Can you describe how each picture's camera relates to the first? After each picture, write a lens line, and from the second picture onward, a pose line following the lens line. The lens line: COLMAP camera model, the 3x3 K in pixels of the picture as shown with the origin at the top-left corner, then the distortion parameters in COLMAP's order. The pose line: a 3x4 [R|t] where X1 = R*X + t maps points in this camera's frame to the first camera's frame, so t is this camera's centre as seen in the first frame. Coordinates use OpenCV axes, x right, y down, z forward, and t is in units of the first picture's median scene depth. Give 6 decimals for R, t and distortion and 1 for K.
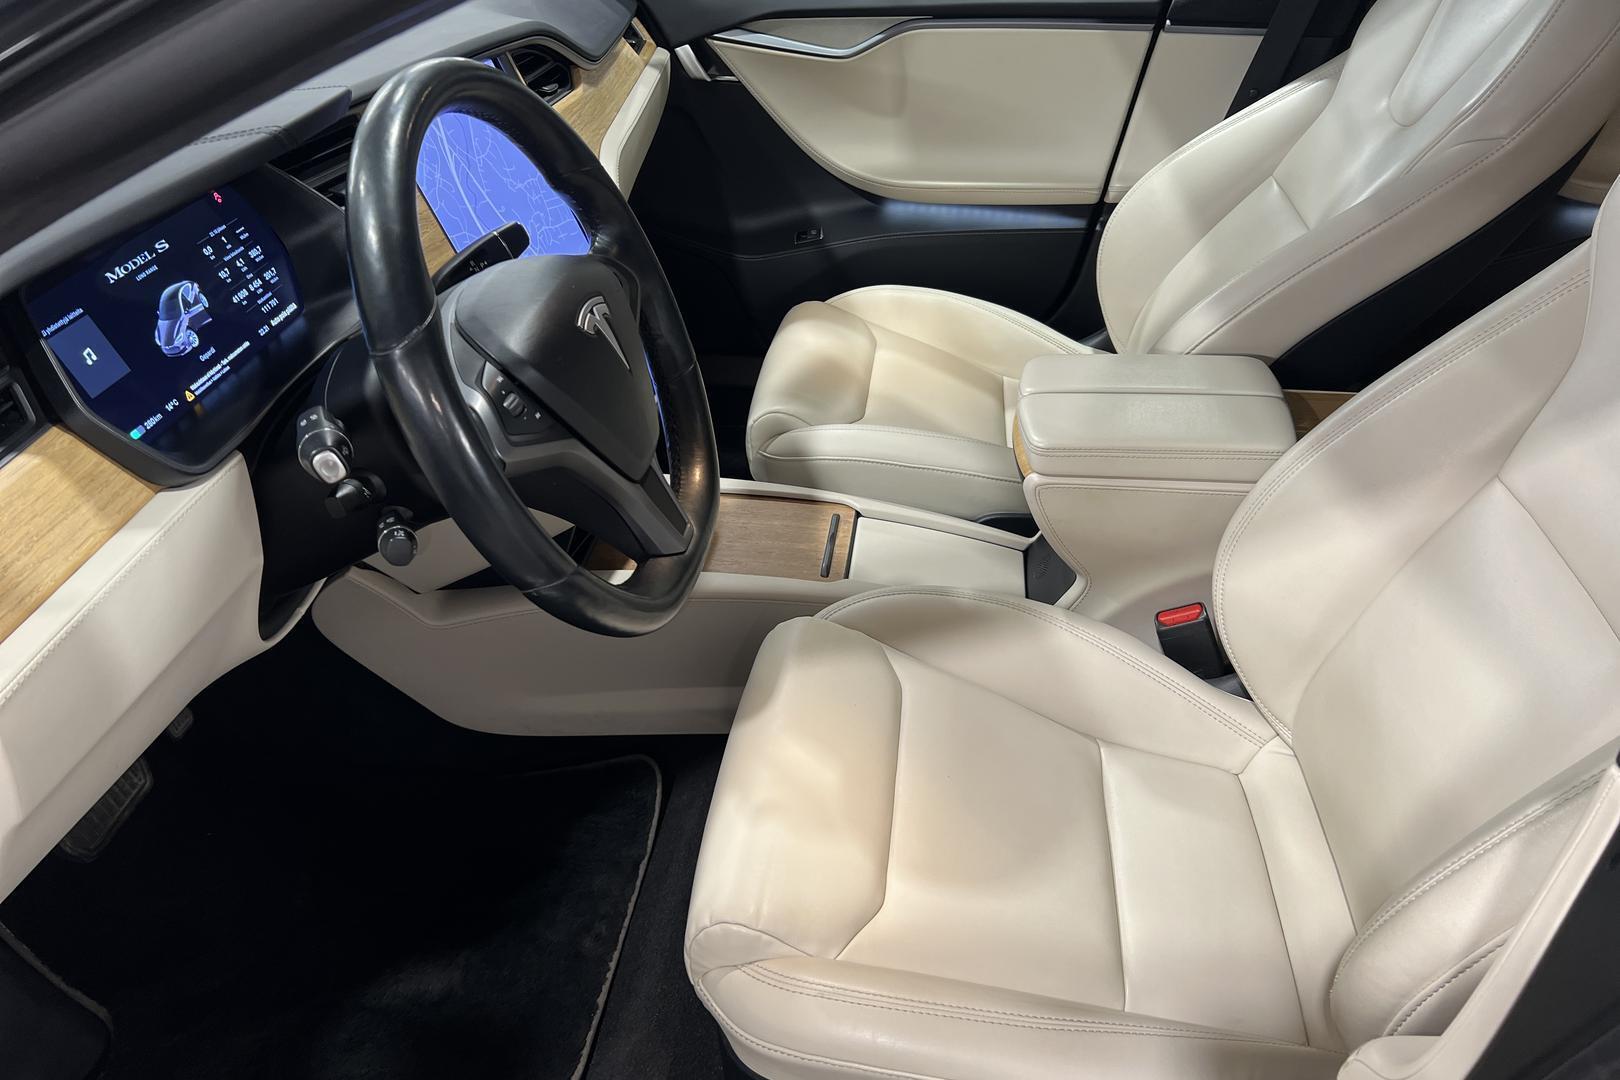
lens RADIAL K [[1265.7, 0, 810.0], [0, 1265.7, 540.0], [0, 0, 1]] dist [0.038037, -0.005364]
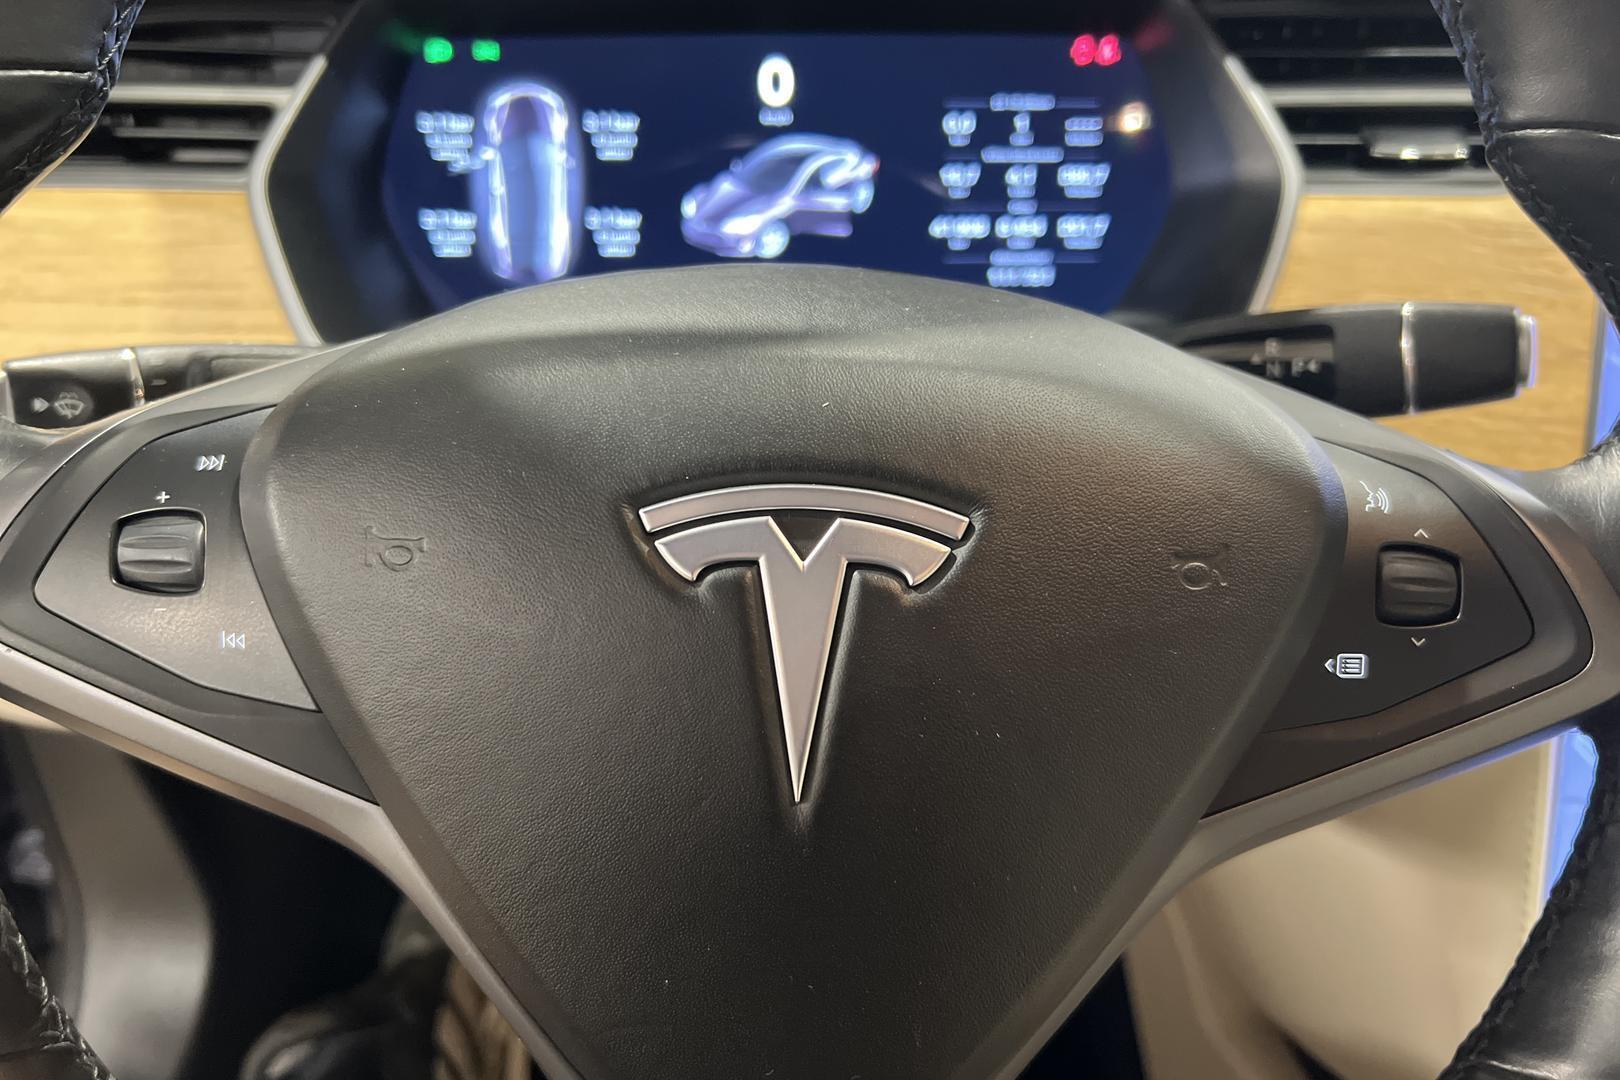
lens RADIAL K [[1265.7, 0, 810.0], [0, 1265.7, 540.0], [0, 0, 1]] dist [0.038037, -0.005364]
pose [[0.145245, 0.489686, -0.859716, 0.033128], [-0.536926, 0.768860, 0.347224, -0.239785], [0.831032, 0.411172, 0.374599, 0.819936]]
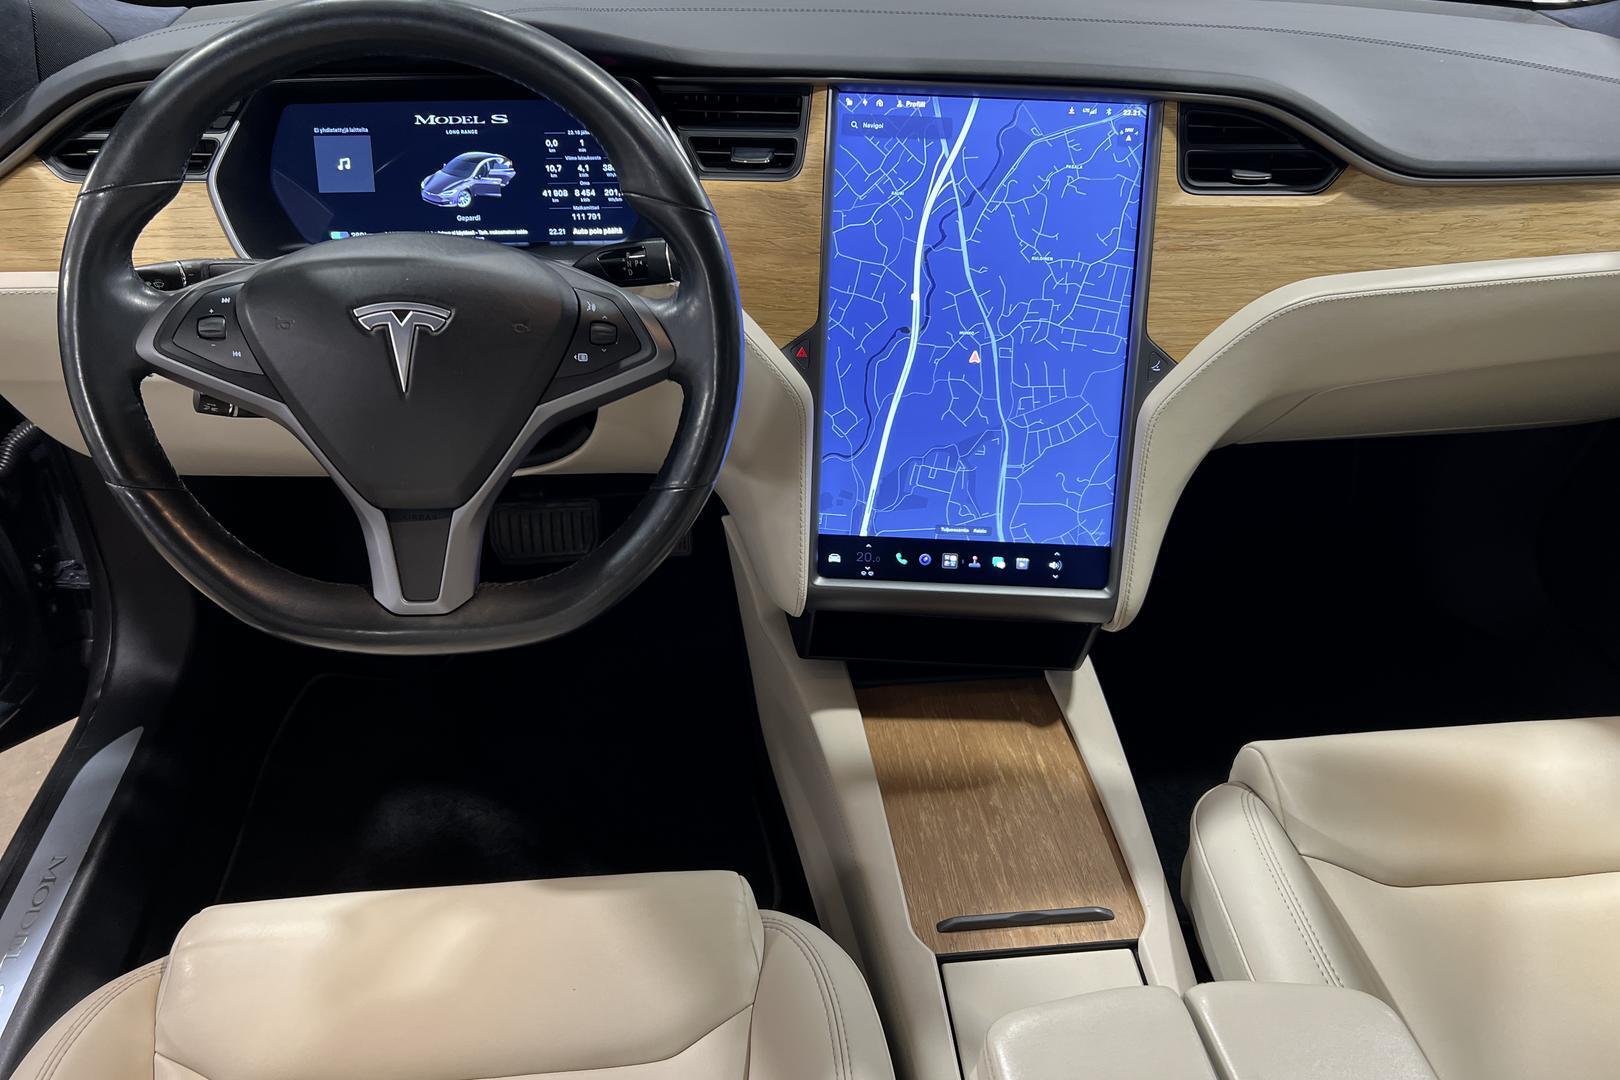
lens RADIAL K [[1265.7, 0, 810.0], [0, 1265.7, 540.0], [0, 0, 1]] dist [0.038037, -0.005364]
pose [[0.207671, 0.564288, -0.799032, 0.601054], [-0.536266, 0.748827, 0.389456, -0.501108], [0.818102, 0.347615, 0.458118, 0.795195]]
